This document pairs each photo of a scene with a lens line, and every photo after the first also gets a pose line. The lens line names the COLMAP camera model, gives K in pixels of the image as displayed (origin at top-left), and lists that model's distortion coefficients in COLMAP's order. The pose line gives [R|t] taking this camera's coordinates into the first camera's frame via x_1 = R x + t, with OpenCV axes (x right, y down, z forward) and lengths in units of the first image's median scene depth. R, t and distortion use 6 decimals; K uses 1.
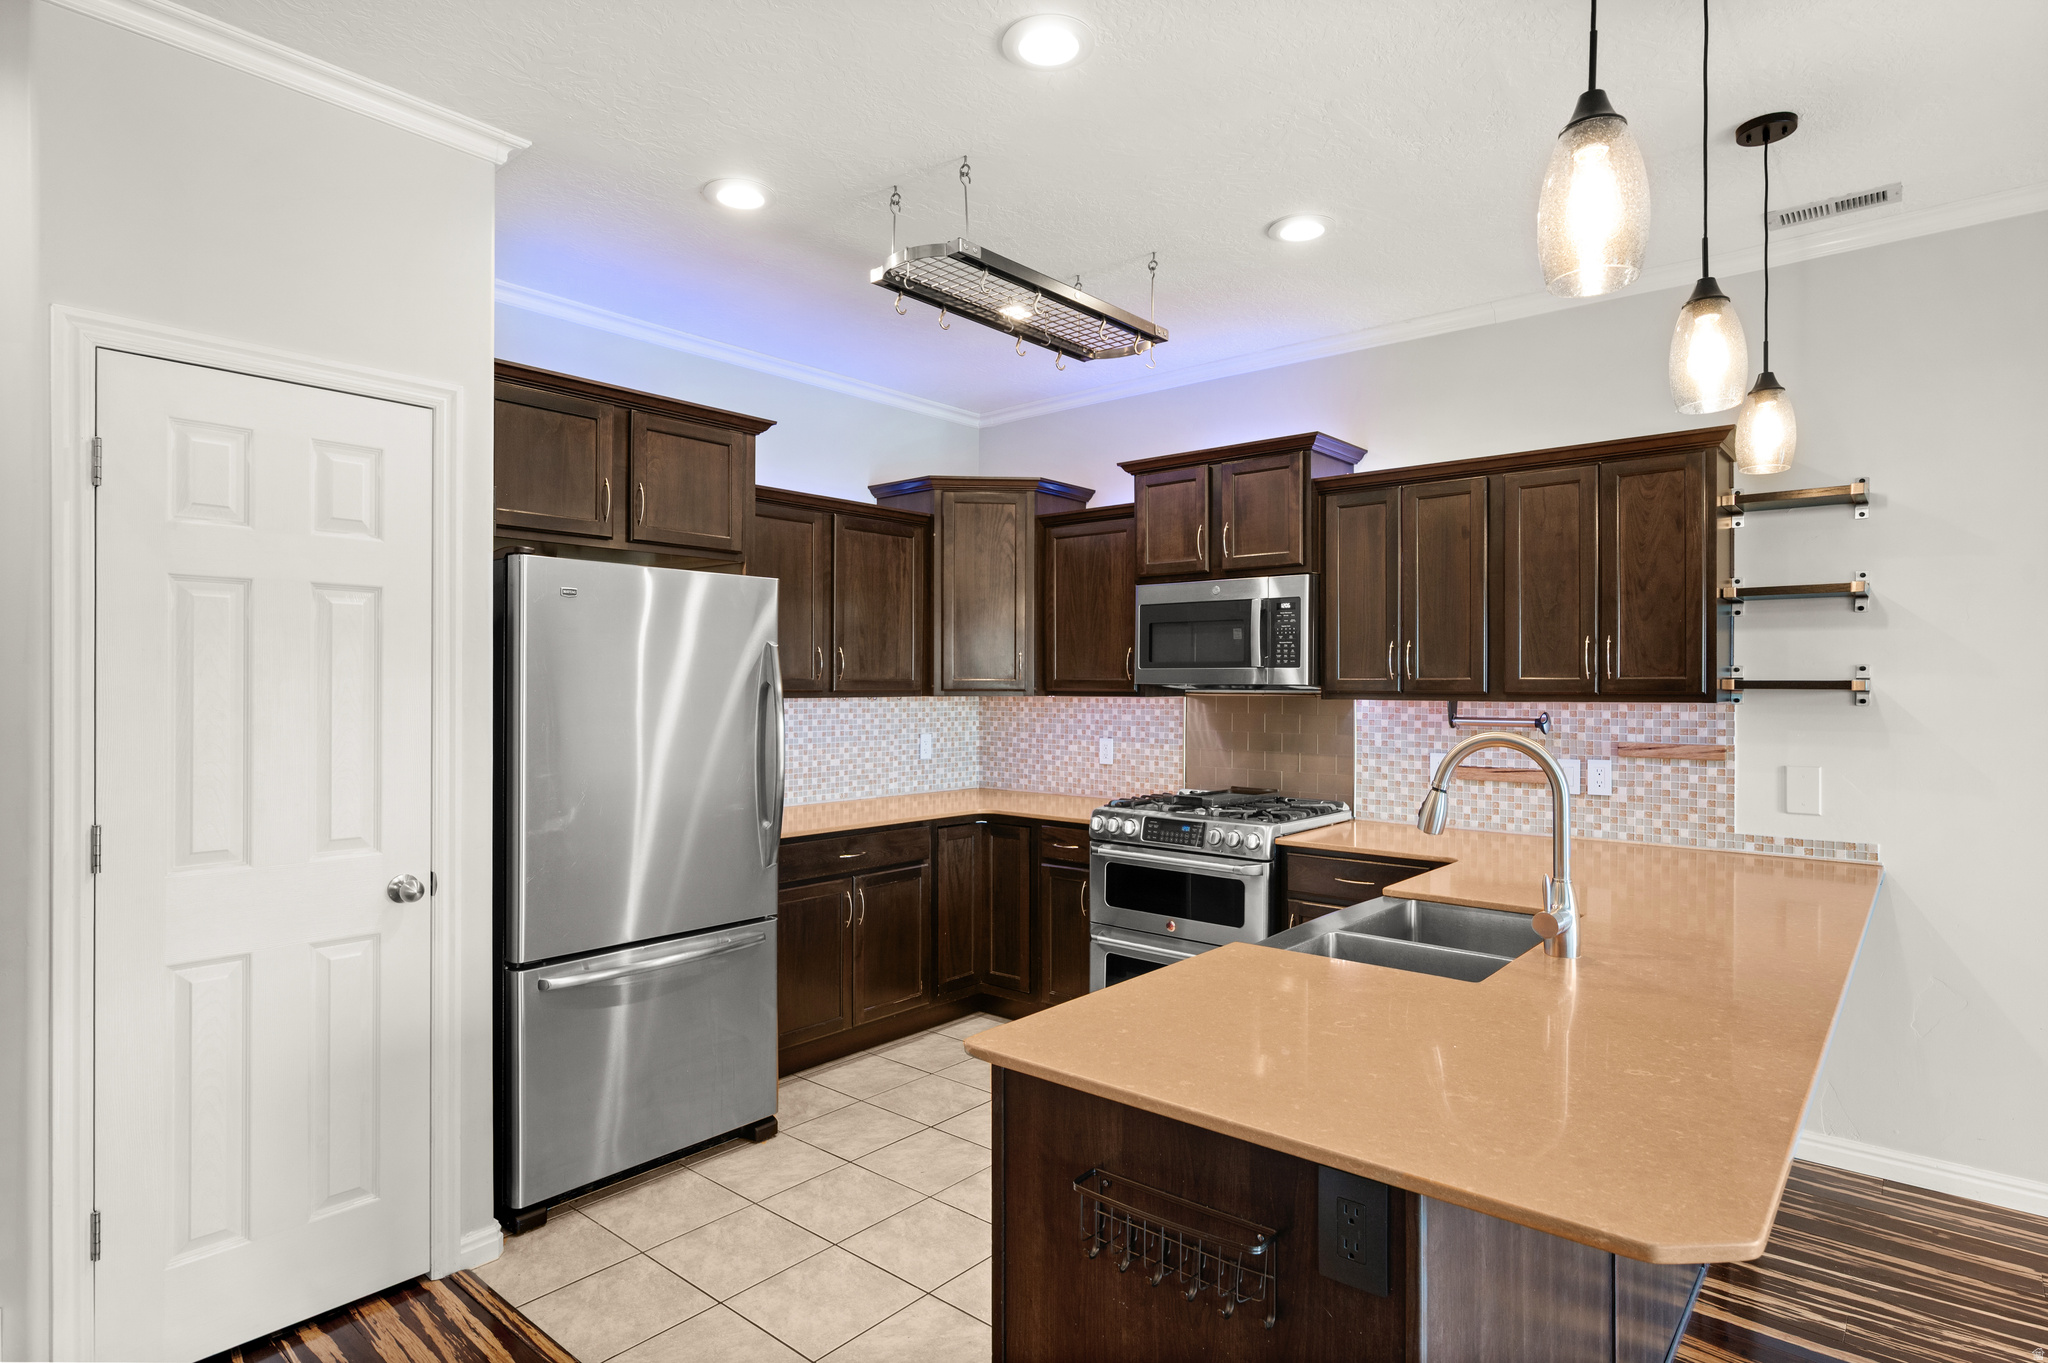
lens RADIAL K [[1078.7, 0, 1032.5], [0, 1078.7, 683.8], [0, 0, 1]] dist [-0.000624, -0.000262]
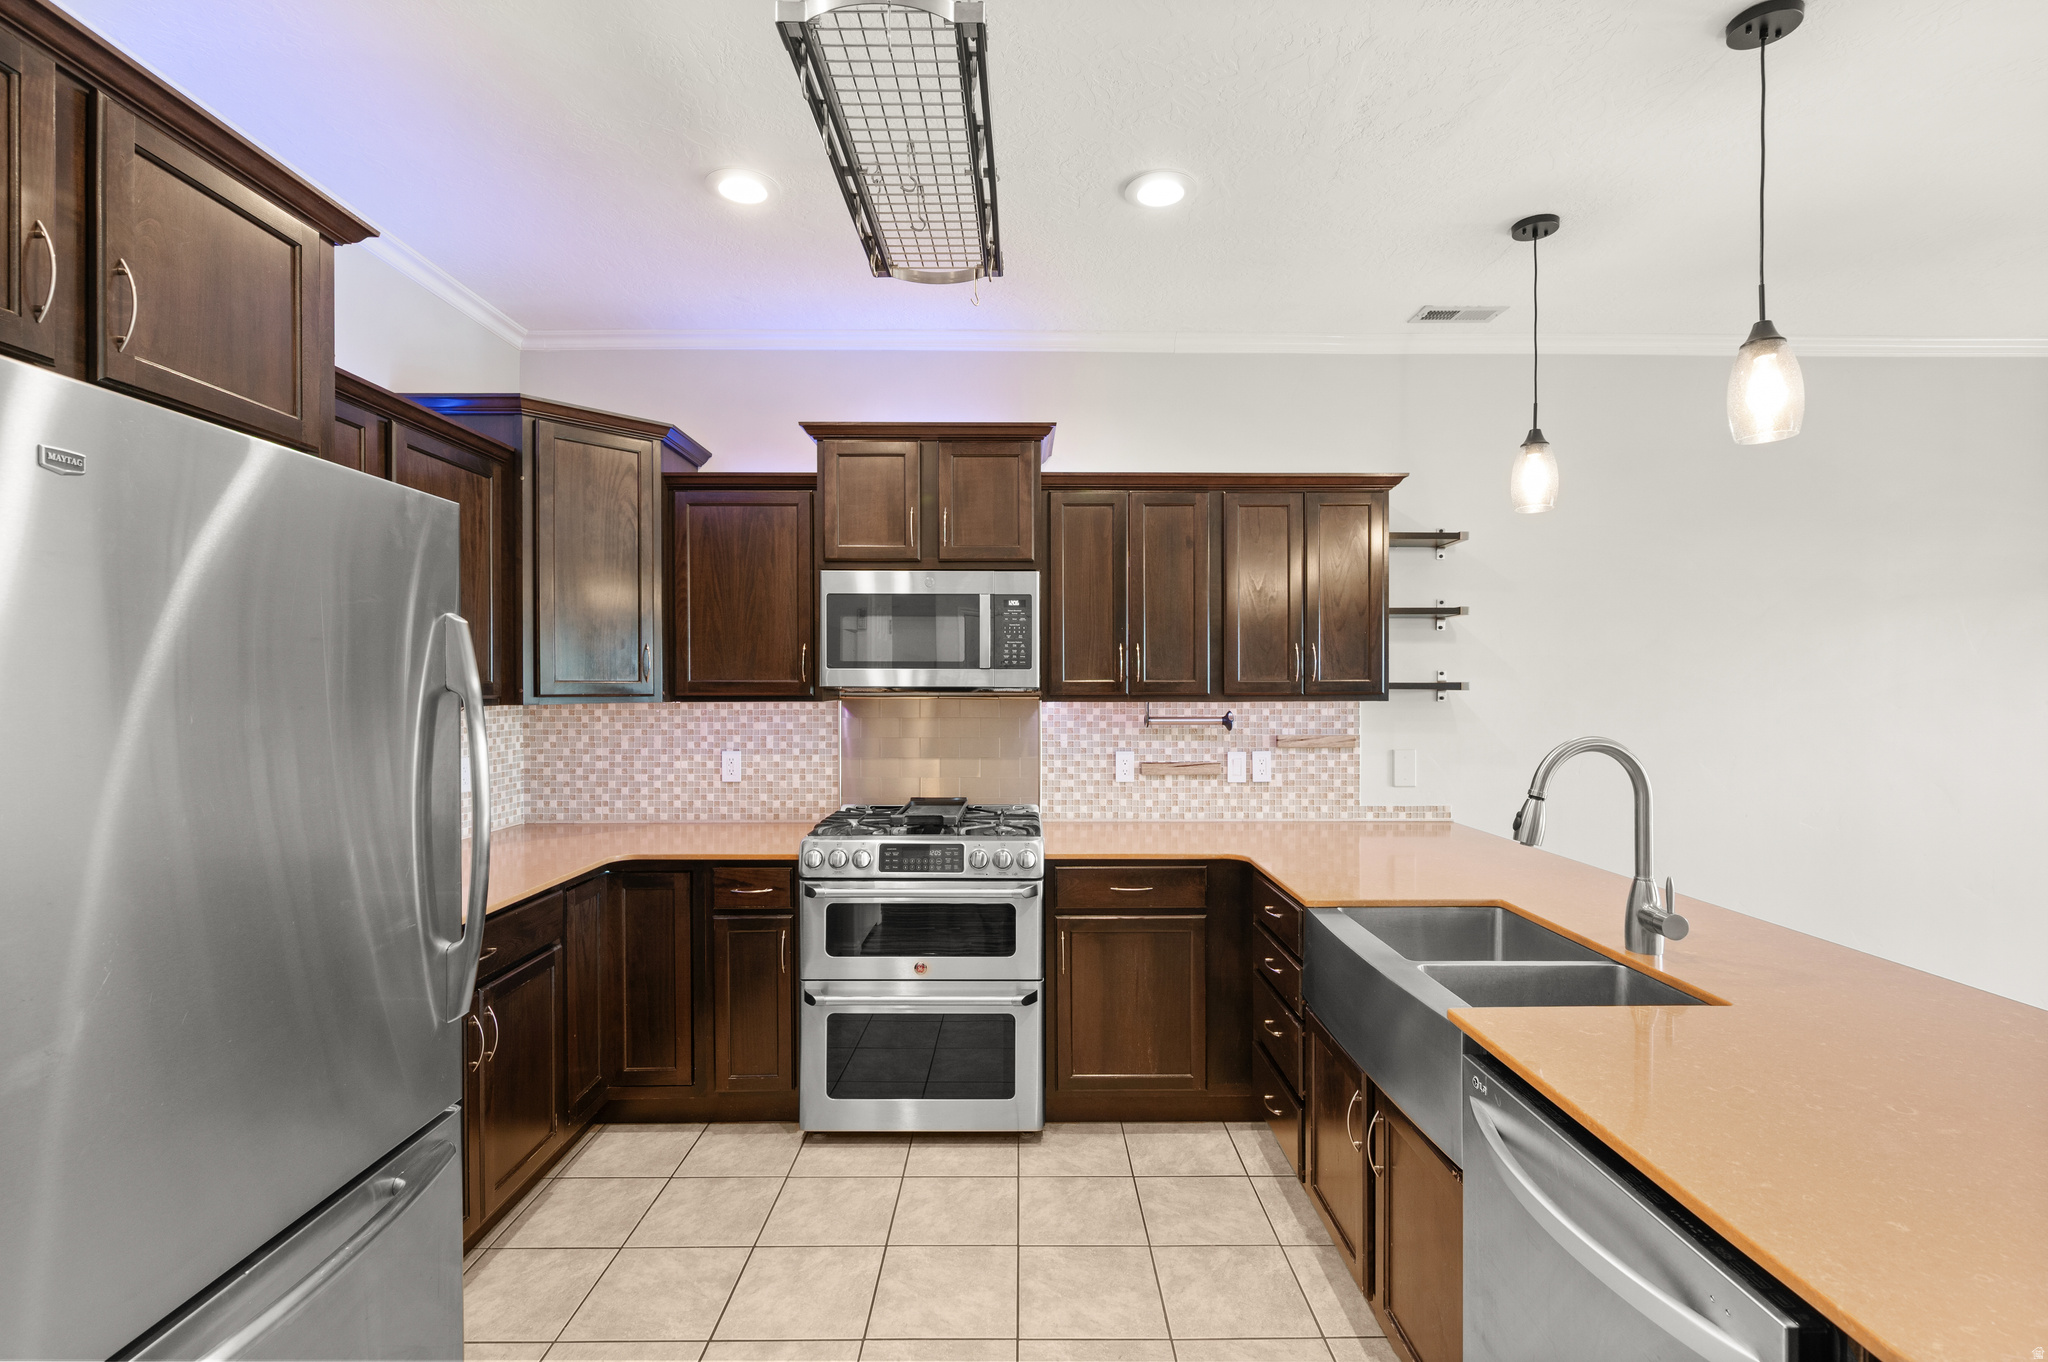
lens RADIAL K [[920.5, 0, 1031.7], [0, 920.5, 691.2], [0, 0, 1]] dist [-0.000292, -0.000024]
pose [[0.758431, -0.007448, 0.651710, -0.280685], [0.001876, 0.999956, 0.009245, -0.003081], [-0.651750, -0.005789, 0.758412, 0.384084]]
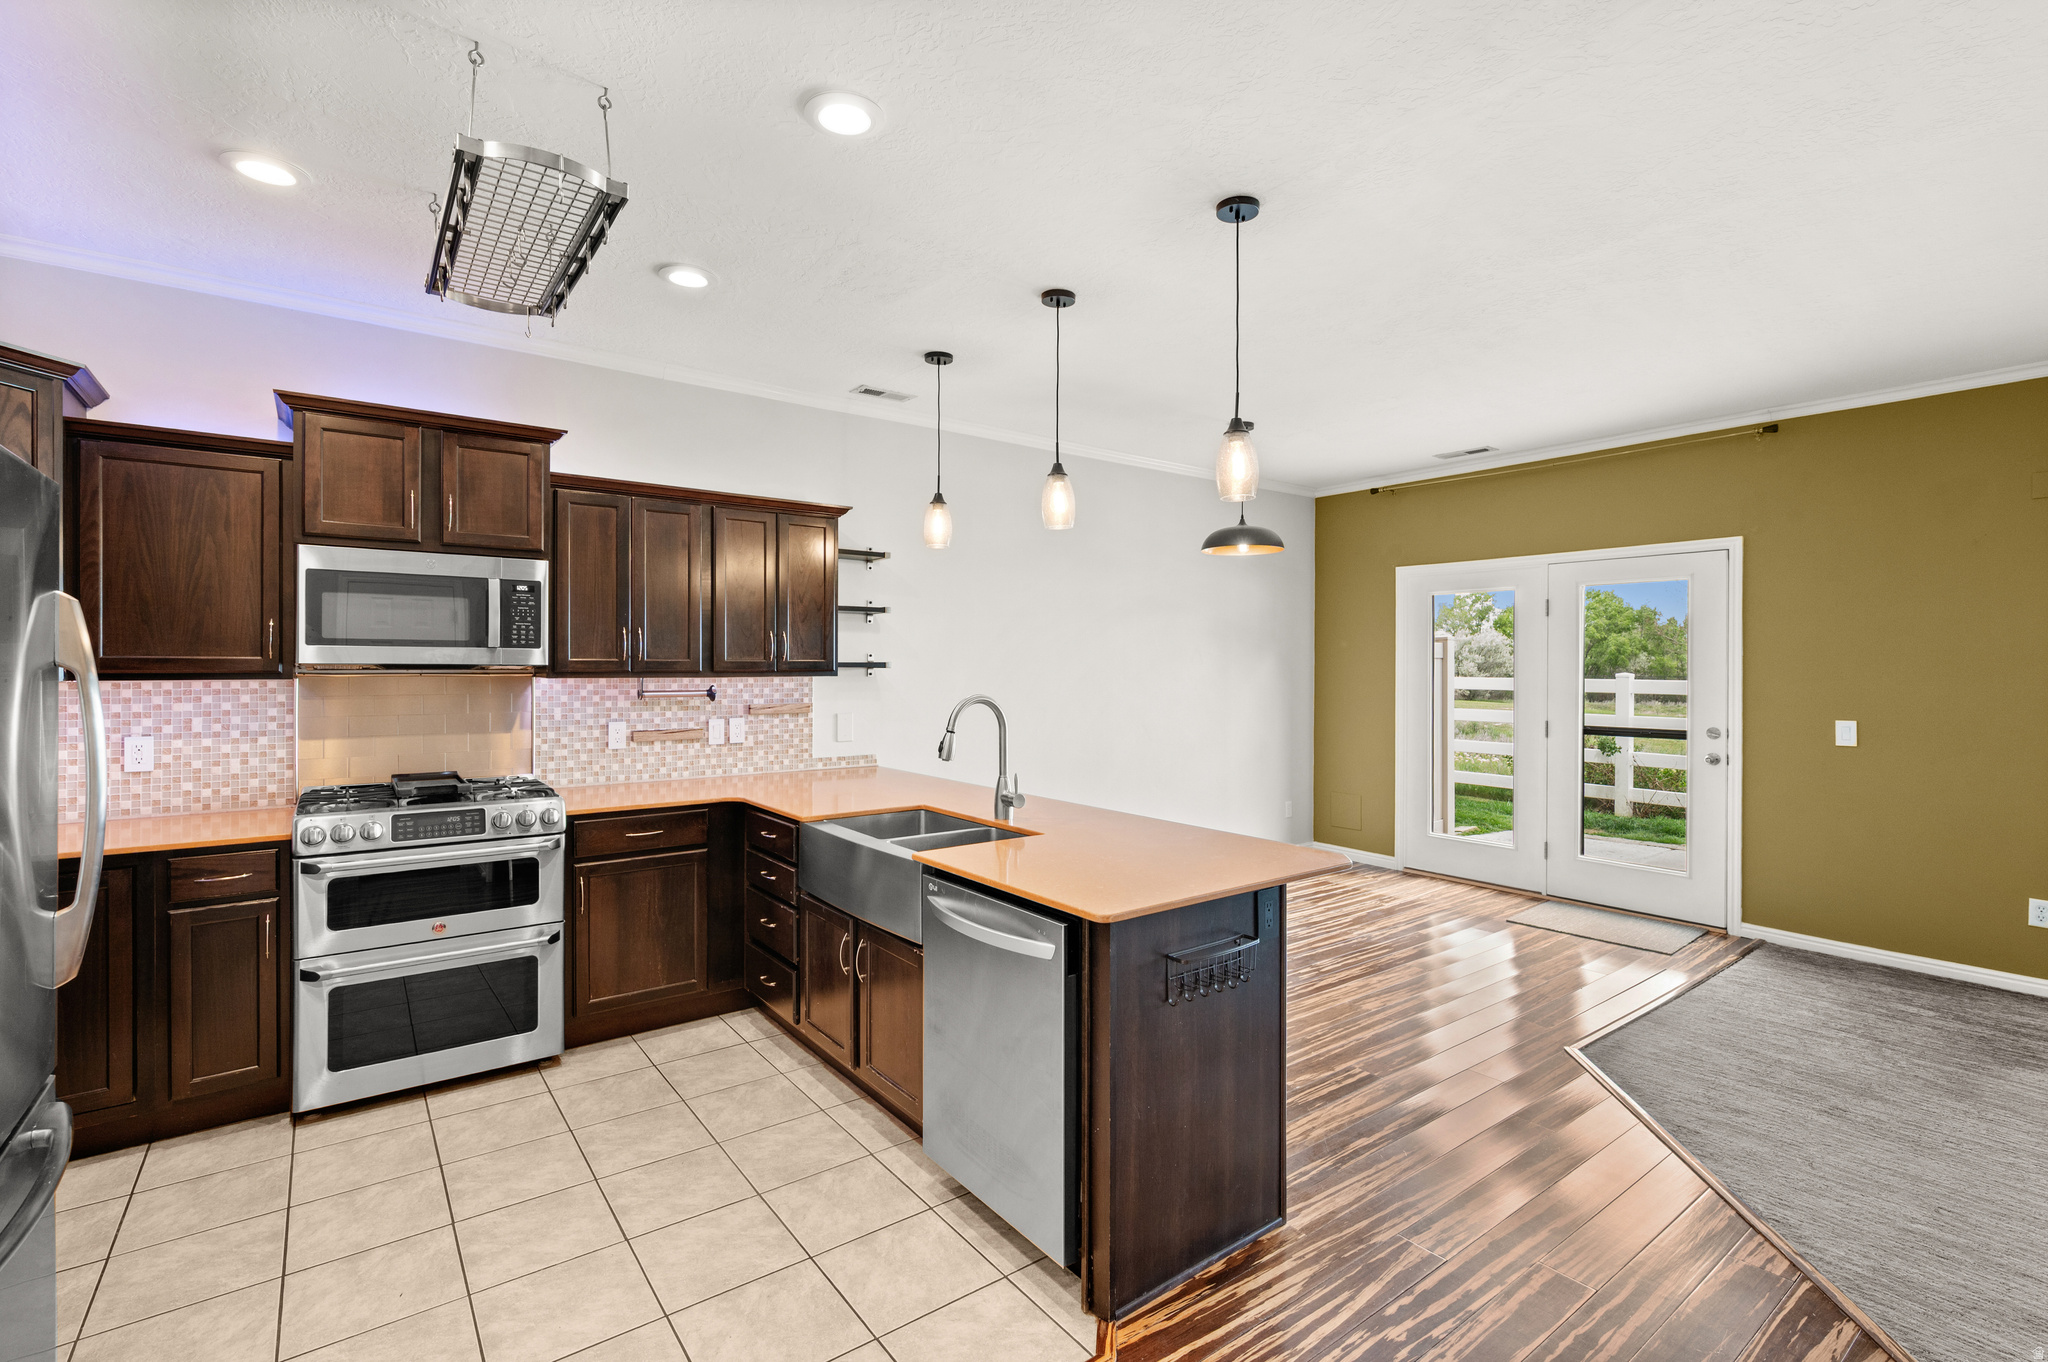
lens RADIAL K [[921.3, 0, 1030.6], [0, 921.3, 664.5], [0, 0, 1]] dist [0.000422, -0.000077]
pose [[0.220741, -0.001623, 0.975331, -0.523589], [-0.003280, 0.999992, 0.002407, -0.003207], [-0.975327, -0.003731, 0.220734, 0.334305]]
